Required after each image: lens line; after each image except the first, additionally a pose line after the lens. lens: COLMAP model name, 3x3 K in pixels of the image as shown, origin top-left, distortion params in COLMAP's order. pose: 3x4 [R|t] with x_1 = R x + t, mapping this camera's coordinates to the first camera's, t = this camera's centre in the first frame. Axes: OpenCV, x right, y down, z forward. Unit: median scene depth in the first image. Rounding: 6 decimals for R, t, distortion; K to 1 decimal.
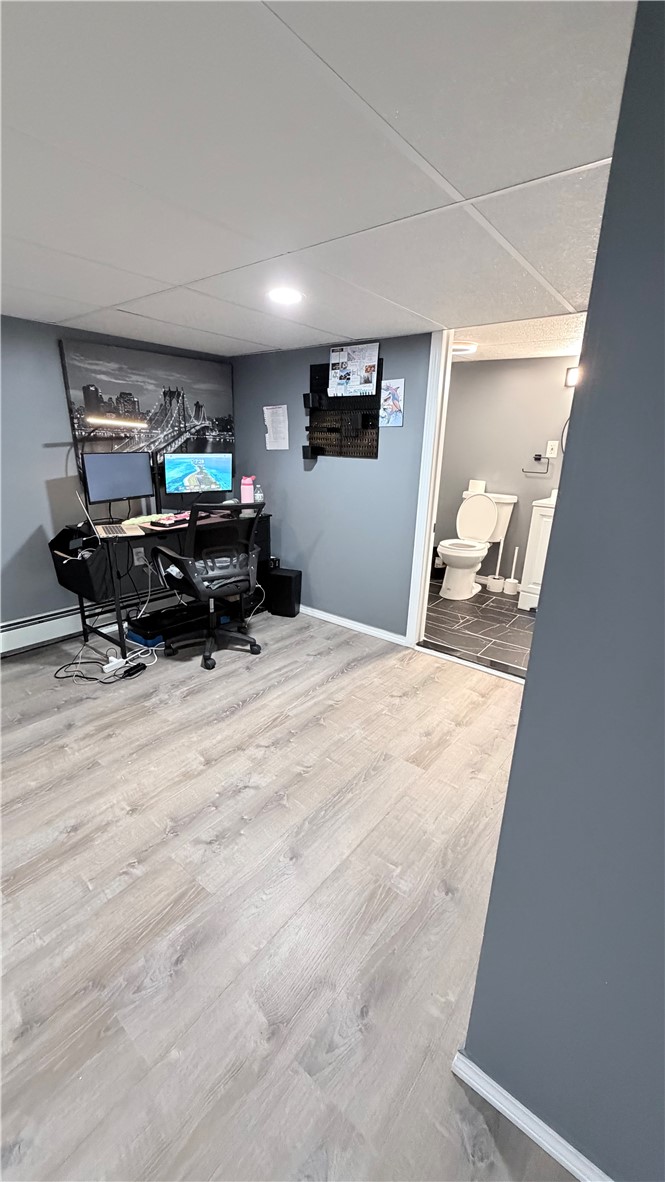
lens RADIAL K [[468.5, 0, 334.0], [0, 468.5, 592.4], [0, 0, 1]] dist [-0.001786, 0.000138]
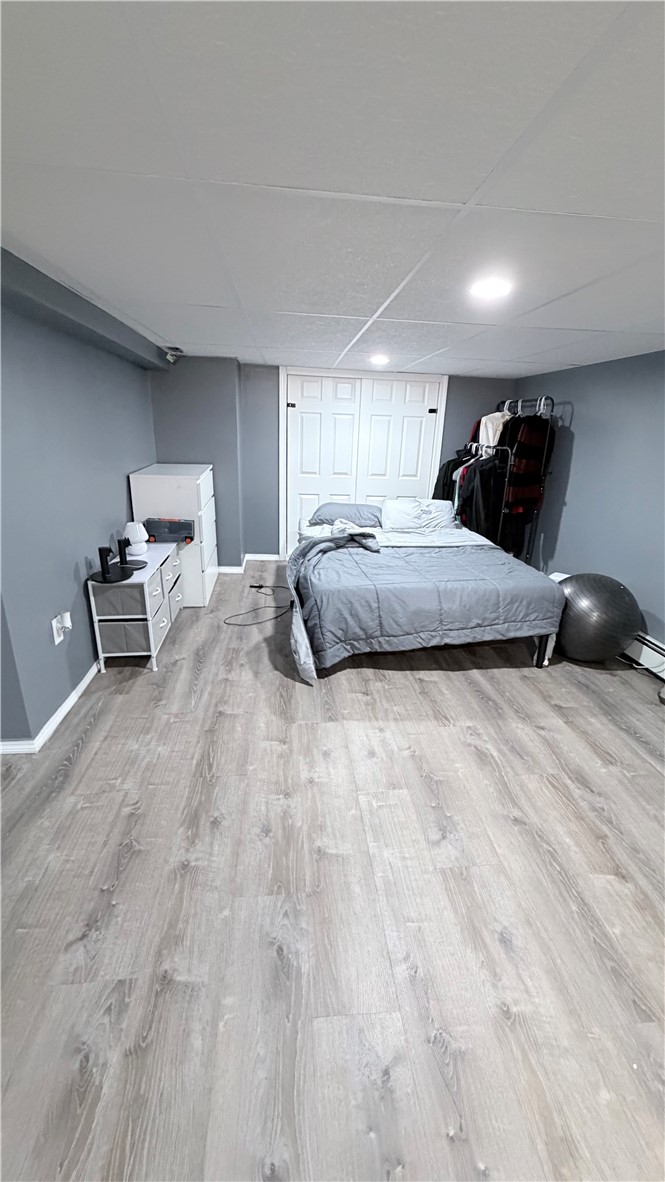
lens RADIAL K [[468.5, 0, 334.0], [0, 468.5, 592.4], [0, 0, 1]] dist [-0.001786, 0.000138]
pose [[-0.711931, 0.193056, -0.675192, 0.144435], [-0.267332, 0.814573, 0.514787, -0.461329], [0.649376, 0.546993, -0.528309, 1.168084]]
